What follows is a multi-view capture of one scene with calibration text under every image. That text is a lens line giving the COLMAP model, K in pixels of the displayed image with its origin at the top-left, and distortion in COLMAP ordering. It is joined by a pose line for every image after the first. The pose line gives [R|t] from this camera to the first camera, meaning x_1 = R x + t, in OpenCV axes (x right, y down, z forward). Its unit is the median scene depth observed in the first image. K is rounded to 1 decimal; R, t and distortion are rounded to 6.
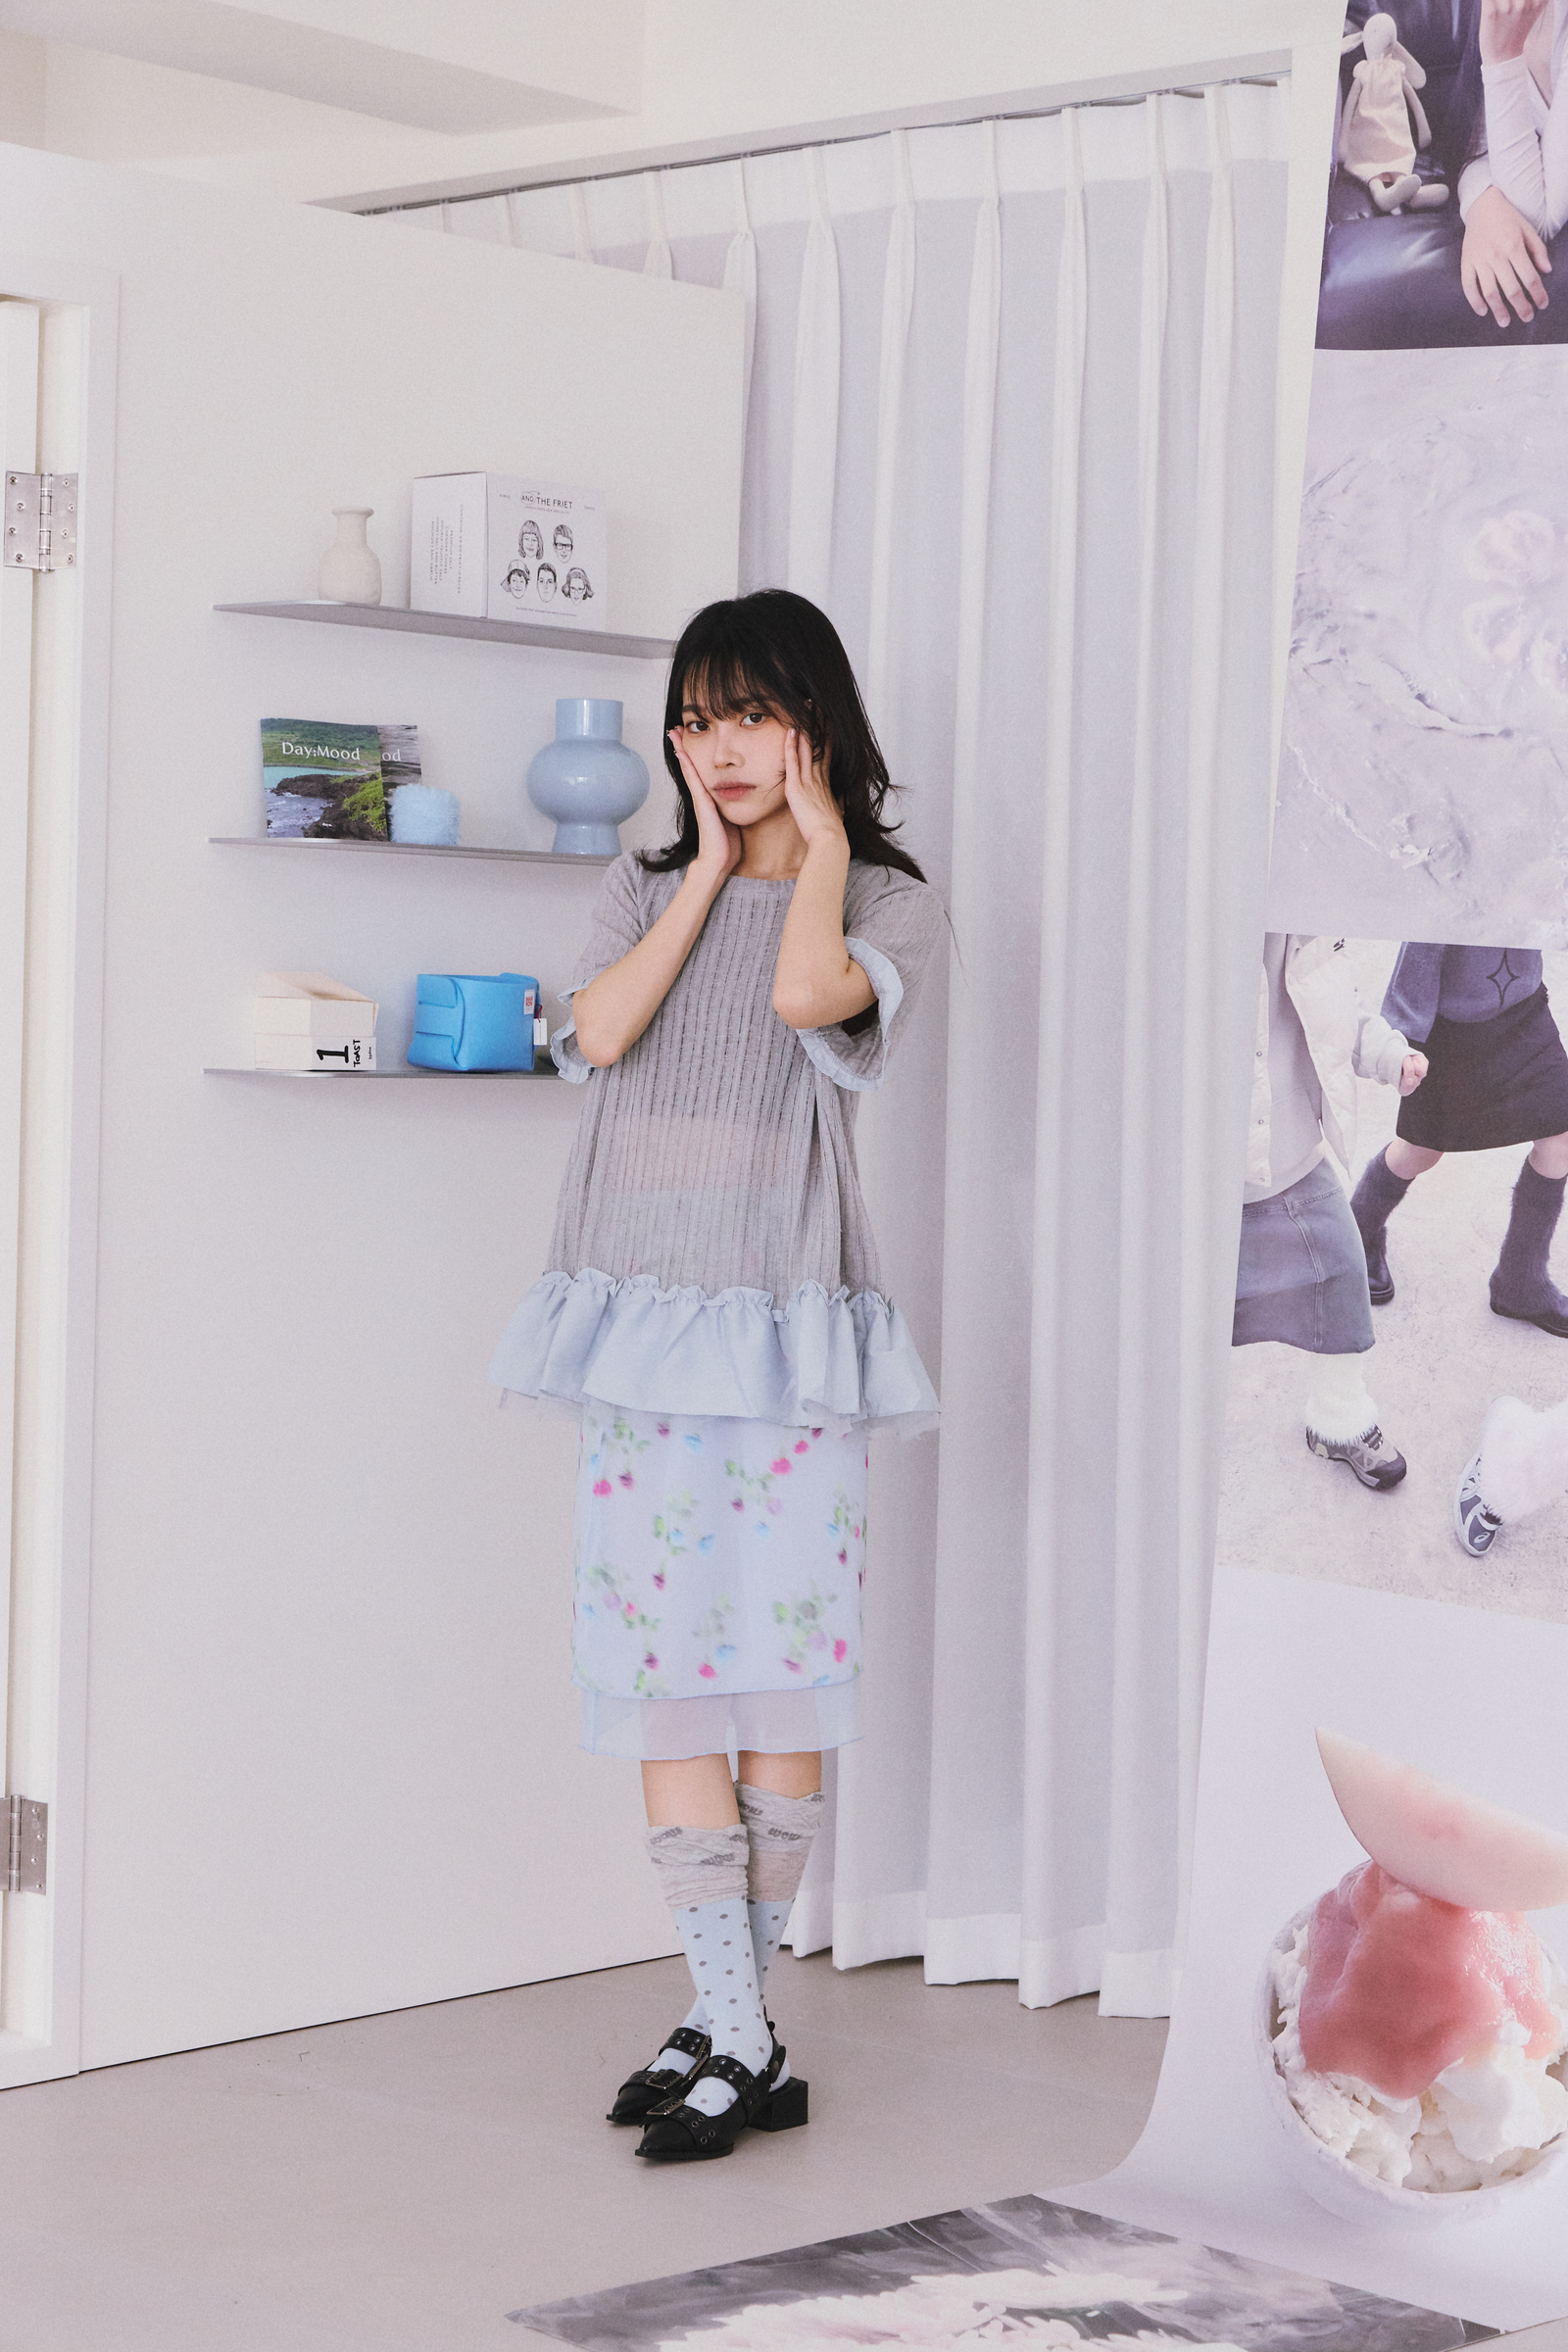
lens RADIAL K [[4279.0, 0, 718.8], [0, 4279.0, 1185.4], [0, 0, 1]] dist [-0.007322, 0.036898]
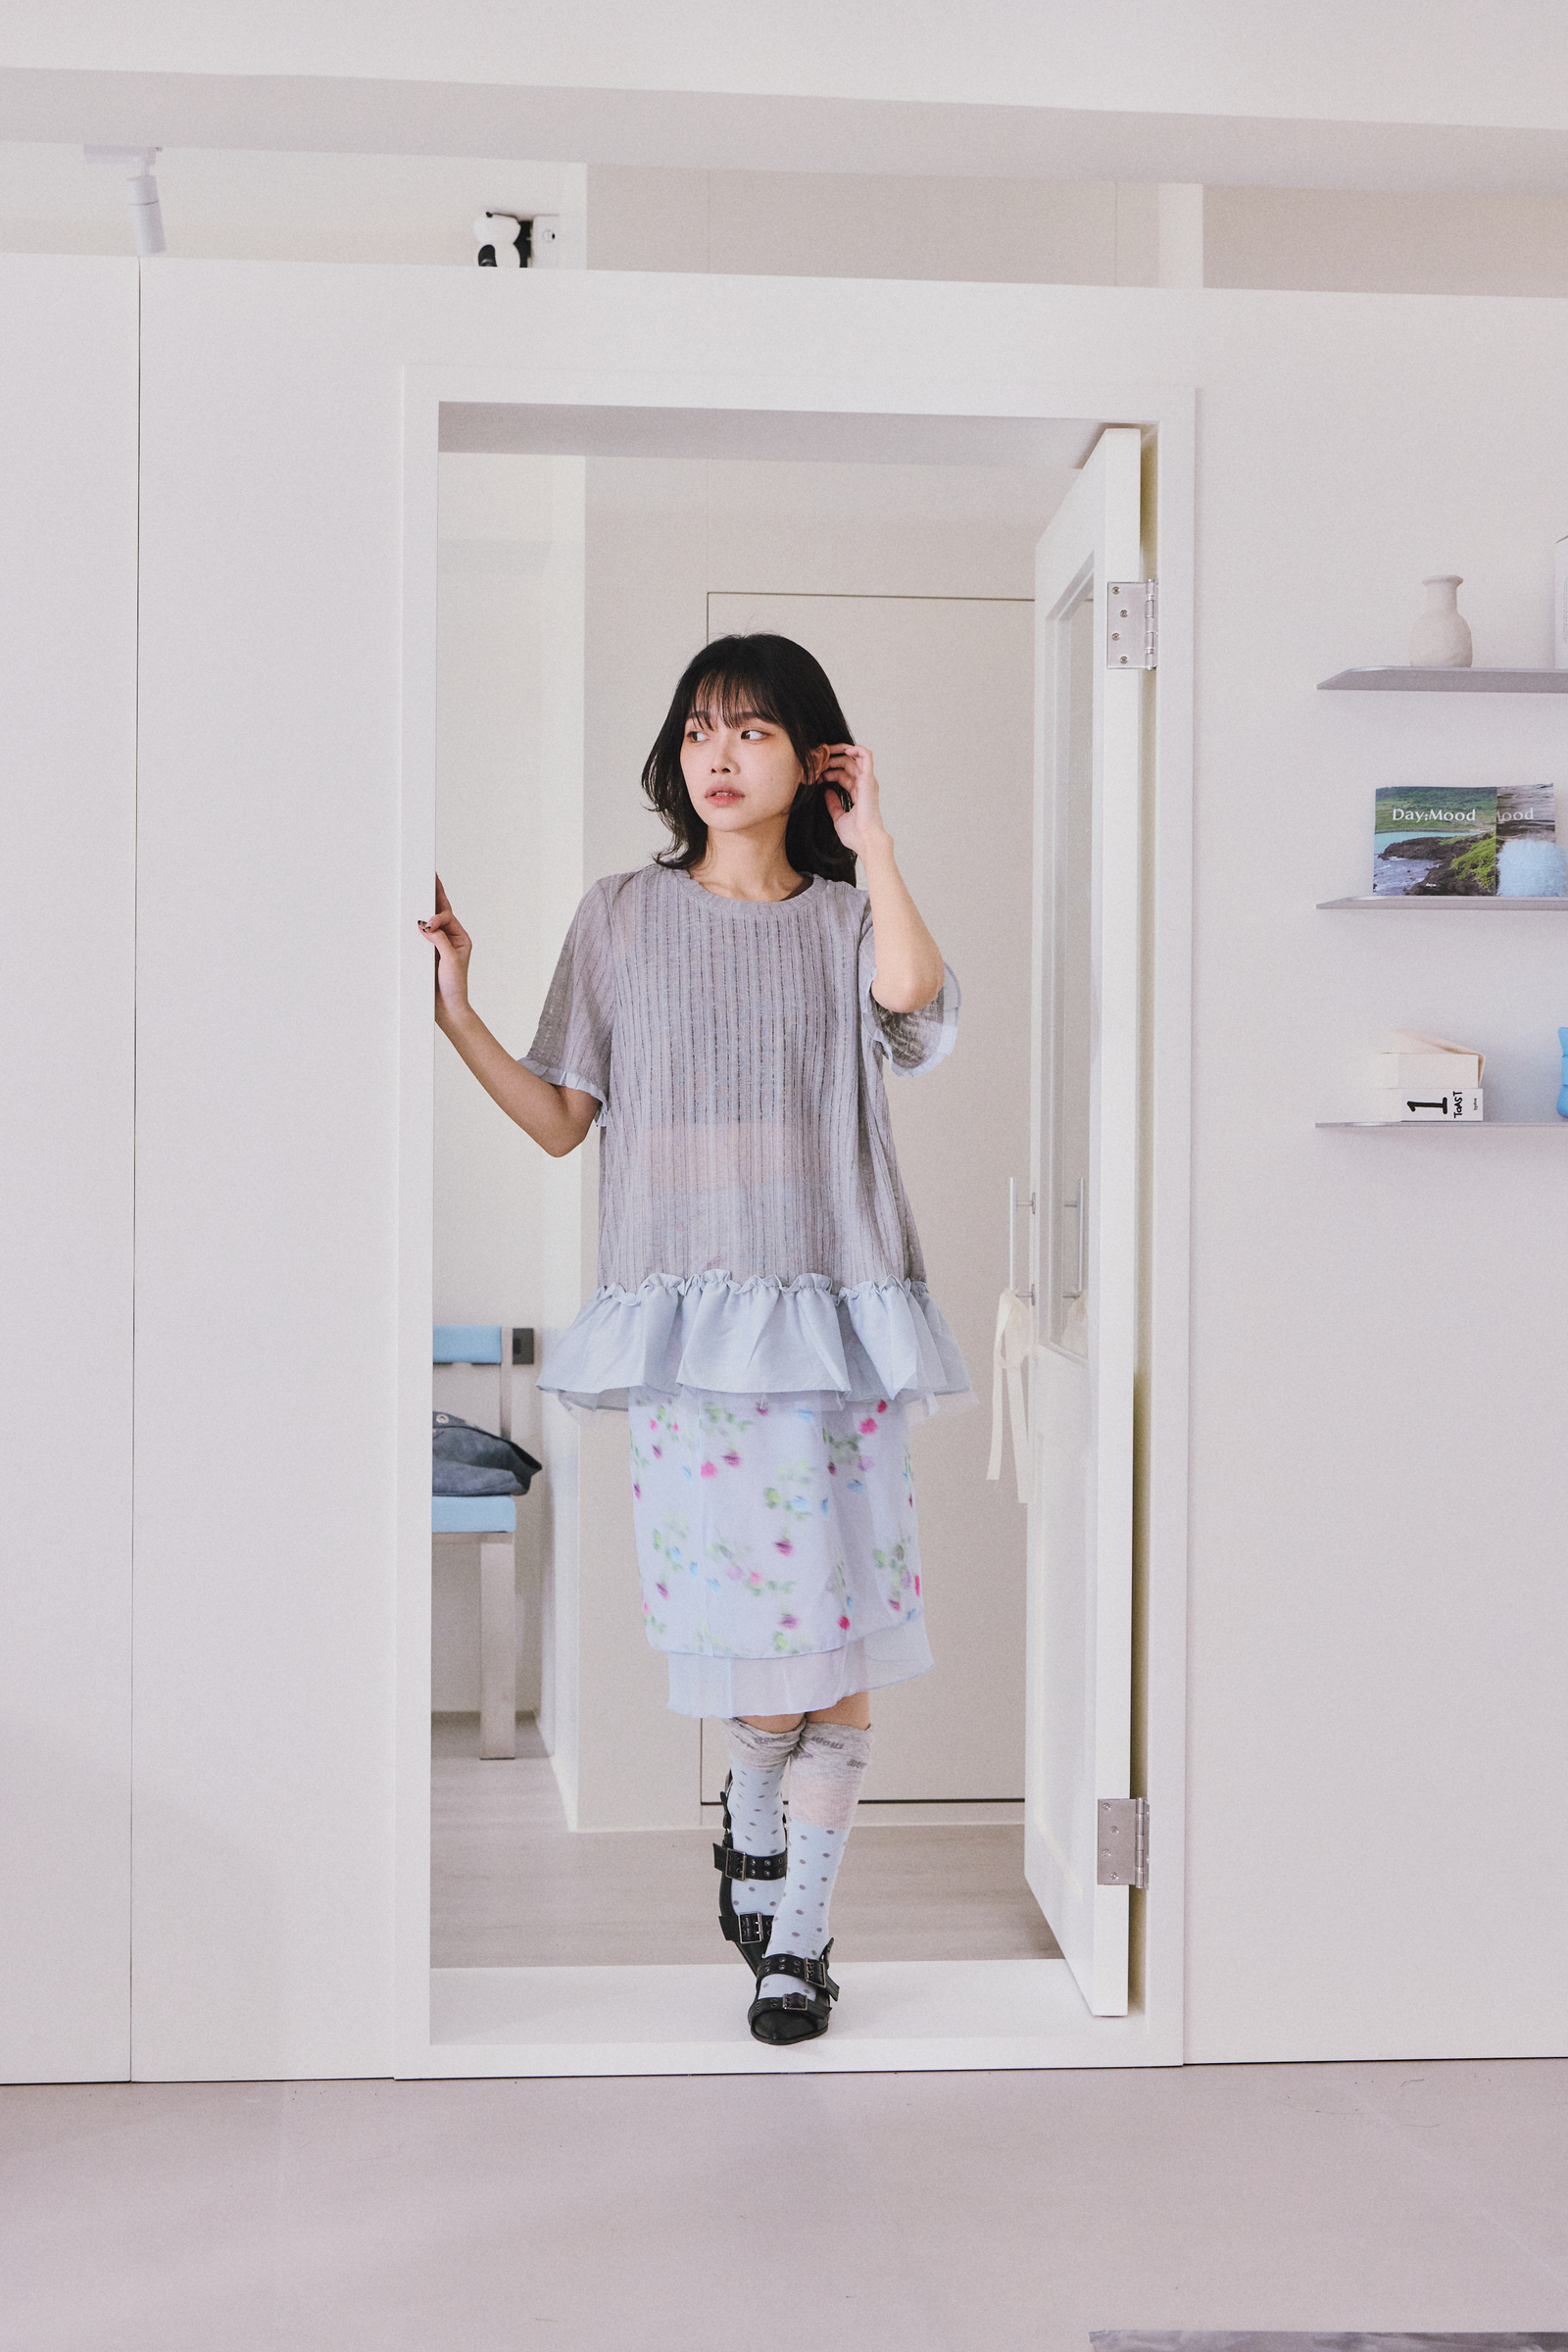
lens RADIAL K [[3633.4, 0, 784.0], [0, 3633.4, 1176.0], [0, 0, 1]] dist [-0.002756, 0.003111]
pose [[0.753534, -0.018764, -0.657141, 0.366170], [-0.008304, 0.999241, -0.038055, 0.020710], [0.657356, 0.034133, 0.752807, 0.238633]]
